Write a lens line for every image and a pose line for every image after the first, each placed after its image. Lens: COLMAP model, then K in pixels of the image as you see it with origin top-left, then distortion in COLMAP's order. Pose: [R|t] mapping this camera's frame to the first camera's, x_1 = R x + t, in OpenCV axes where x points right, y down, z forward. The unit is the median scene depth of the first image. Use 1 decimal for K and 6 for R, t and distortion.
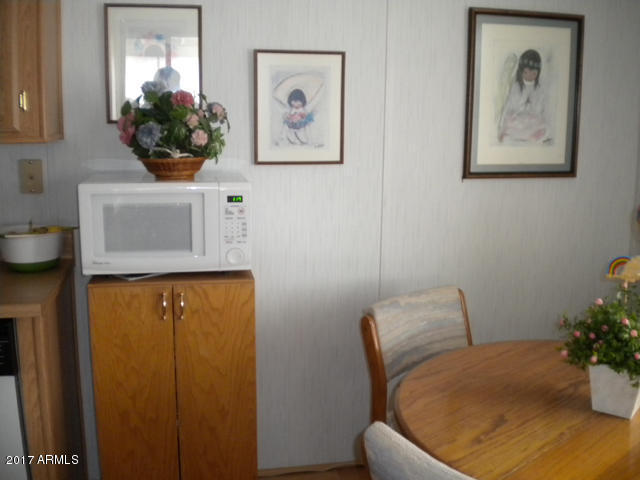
lens RADIAL K [[679.9, 0, 320.0], [0, 679.9, 240.0], [0, 0, 1]] dist [-0.128188, -0.022043]
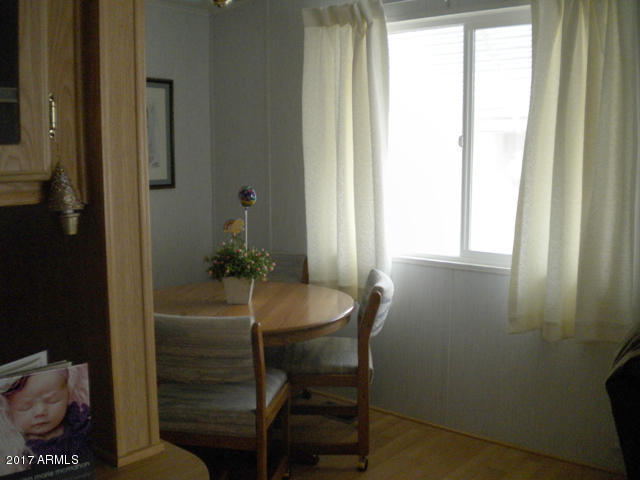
lens RADIAL K [[679.9, 0, 320.0], [0, 679.9, 240.0], [0, 0, 1]] dist [-0.128188, -0.022043]
pose [[0.780854, -0.087693, 0.618528, -0.402312], [0.120456, 0.992654, -0.011333, 0.101276], [-0.612990, 0.083355, 0.785681, -0.489704]]
